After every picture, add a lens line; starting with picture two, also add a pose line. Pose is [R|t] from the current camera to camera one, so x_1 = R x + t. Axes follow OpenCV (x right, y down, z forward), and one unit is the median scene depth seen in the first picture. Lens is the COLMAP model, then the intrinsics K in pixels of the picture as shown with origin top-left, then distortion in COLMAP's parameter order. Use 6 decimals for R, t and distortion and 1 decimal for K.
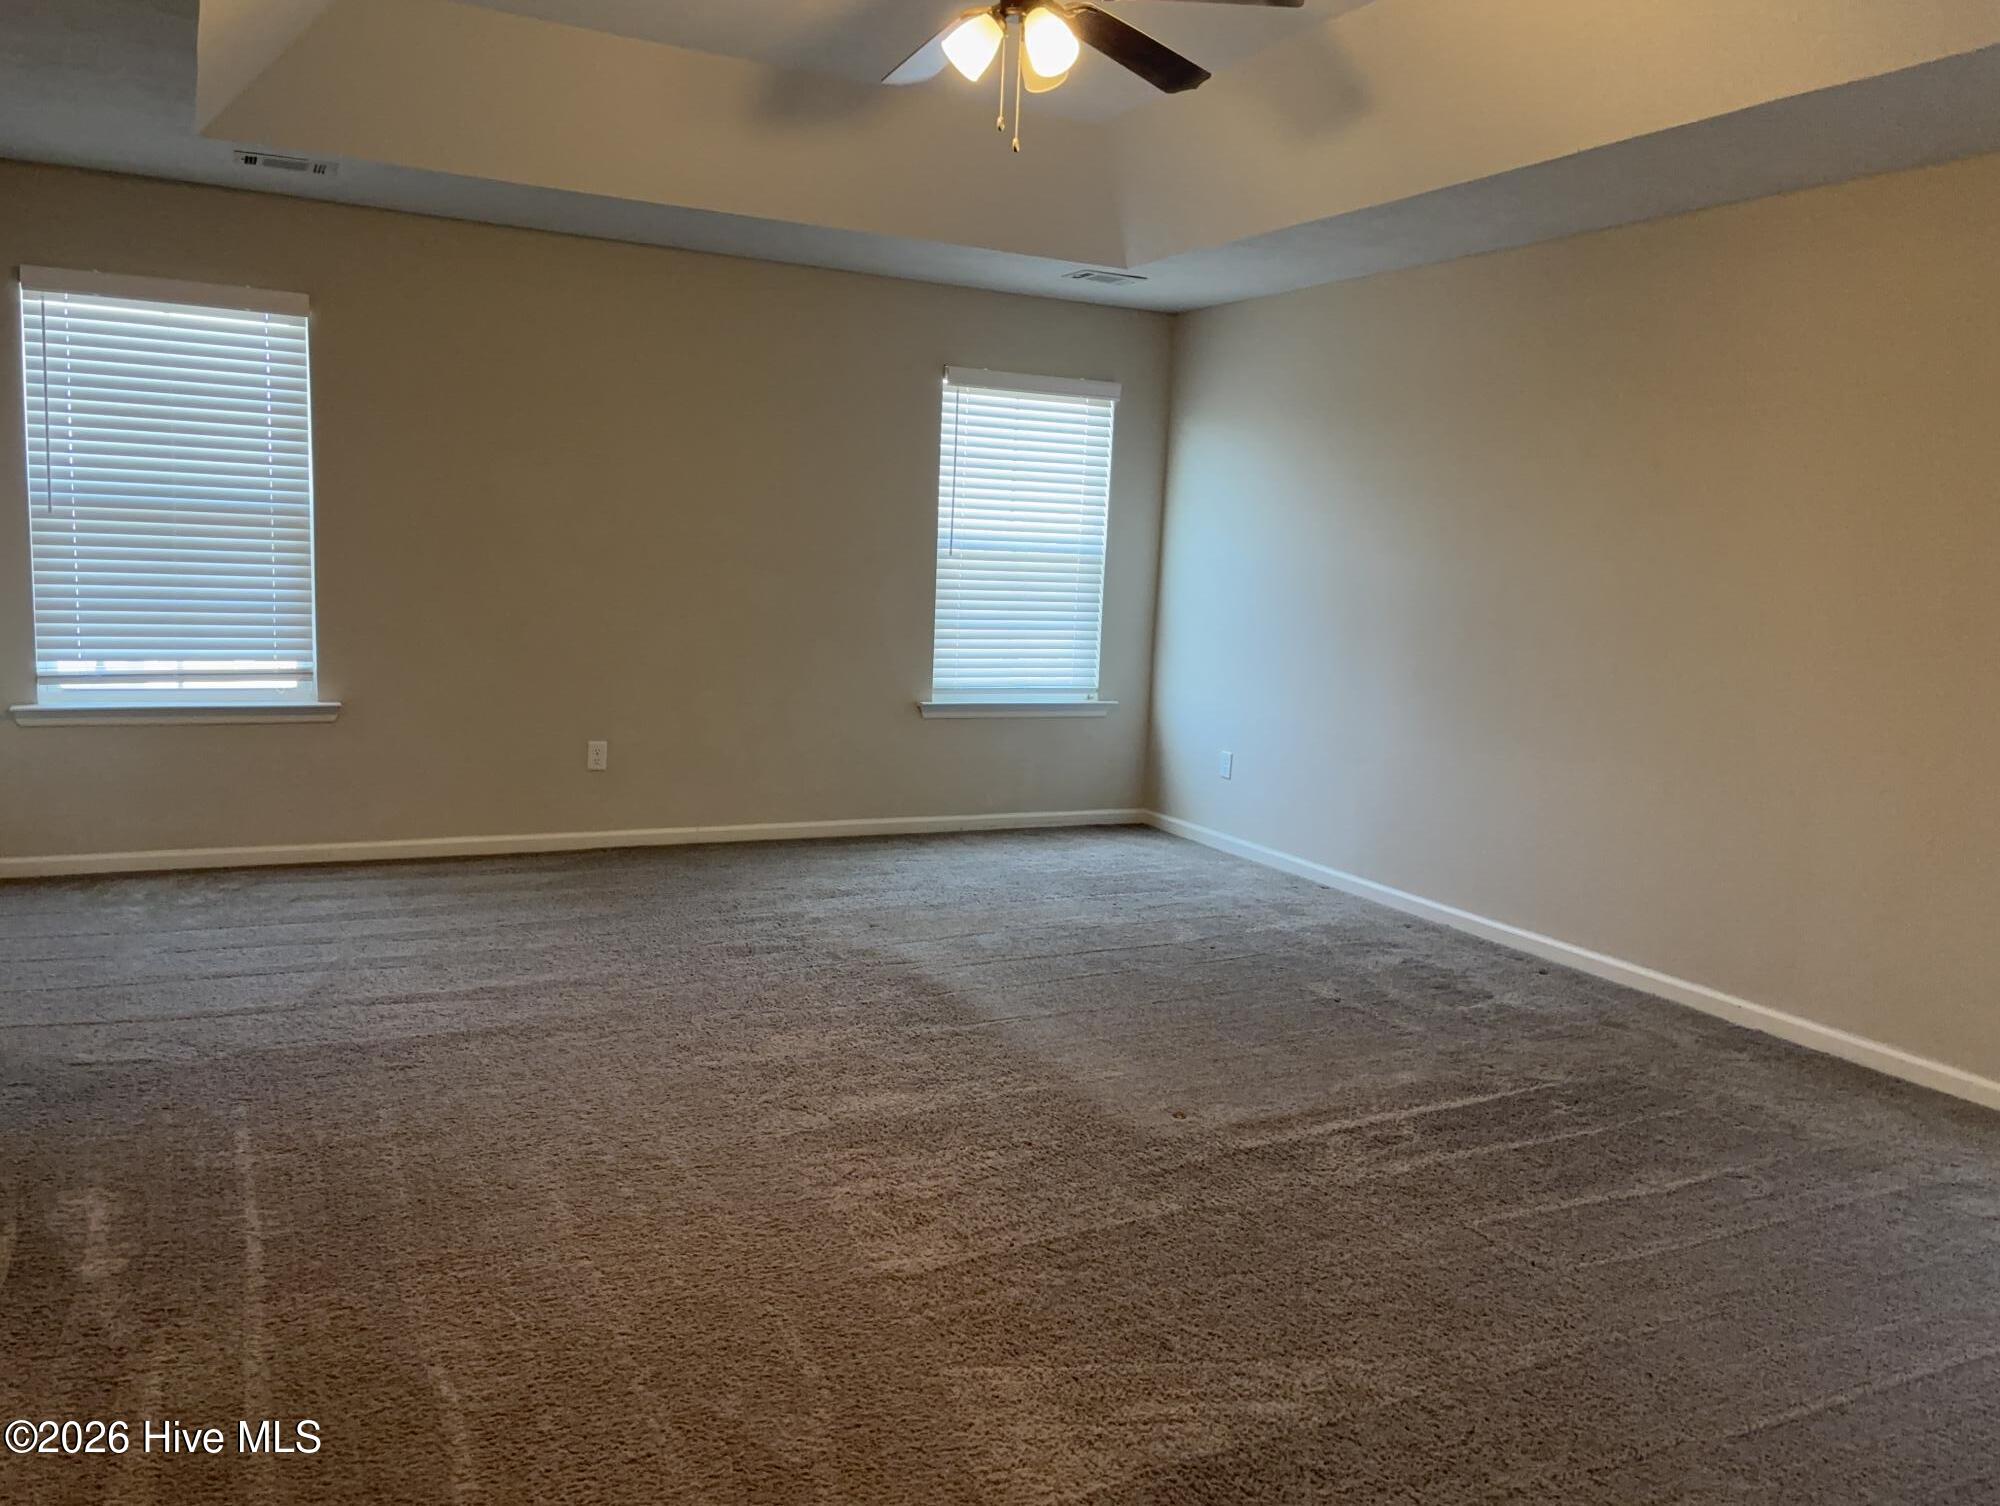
lens RADIAL K [[1546.4, 0, 1000.0], [0, 1546.4, 753.0], [0, 0, 1]] dist [0.108049, -0.091858]
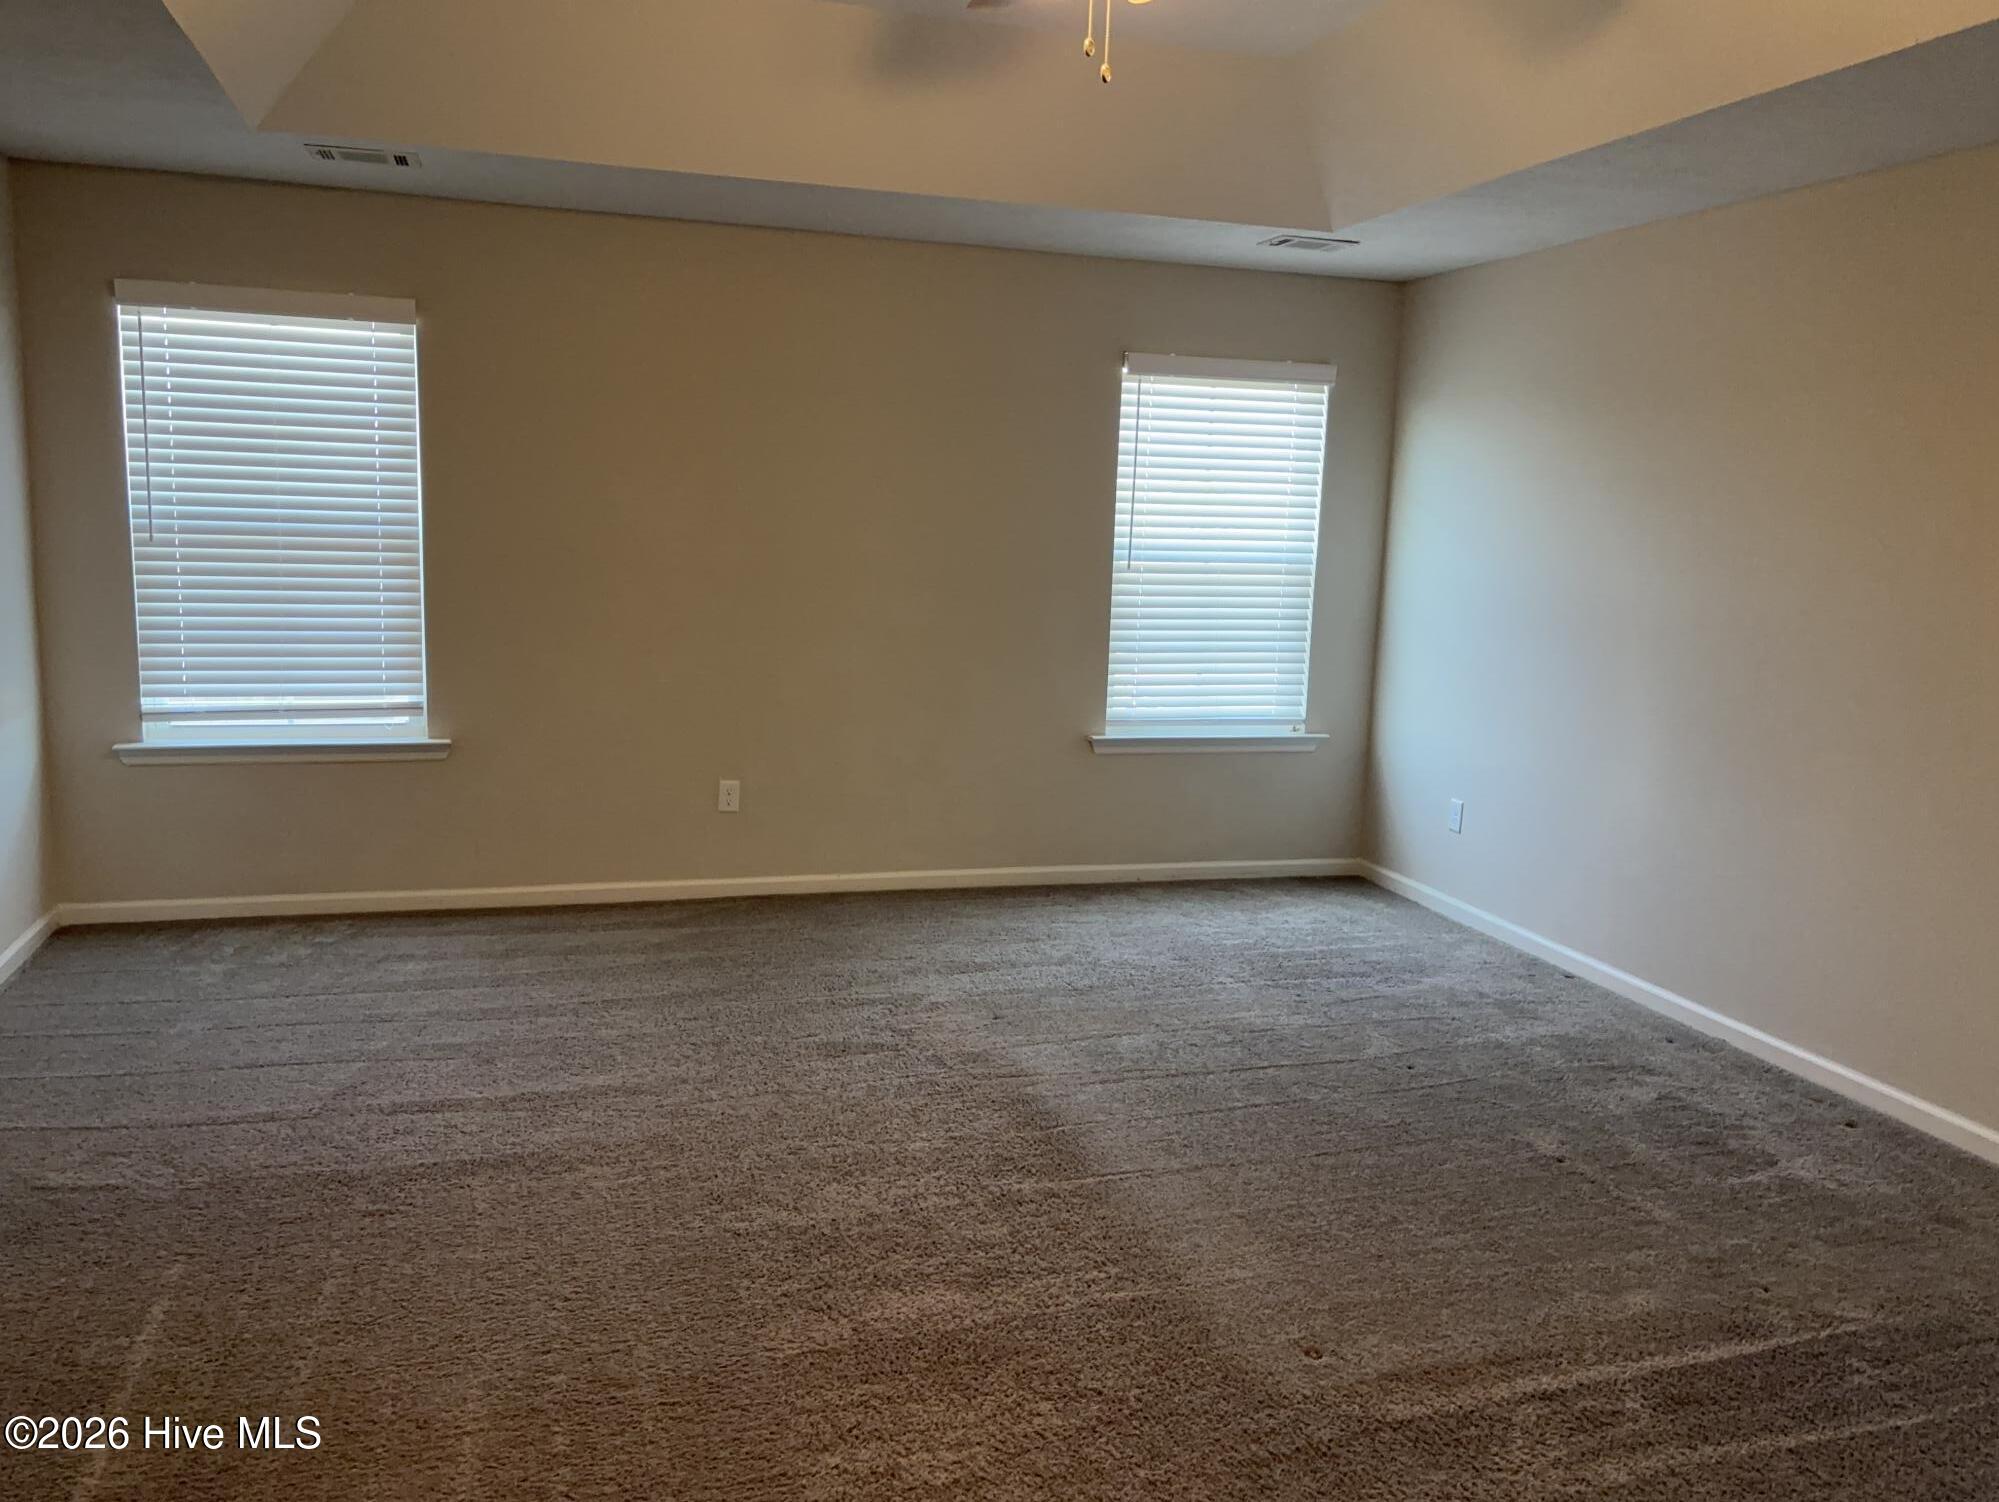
lens RADIAL K [[1559.0, 0, 999.5], [0, 1559.0, 751.0], [0, 0, 1]] dist [0.064654, -0.030559]
pose [[0.984897, 0.017085, -0.172297, 0.064705], [-0.014898, 0.999791, 0.013981, -0.047417], [0.172500, -0.011203, 0.984946, 0.157783]]
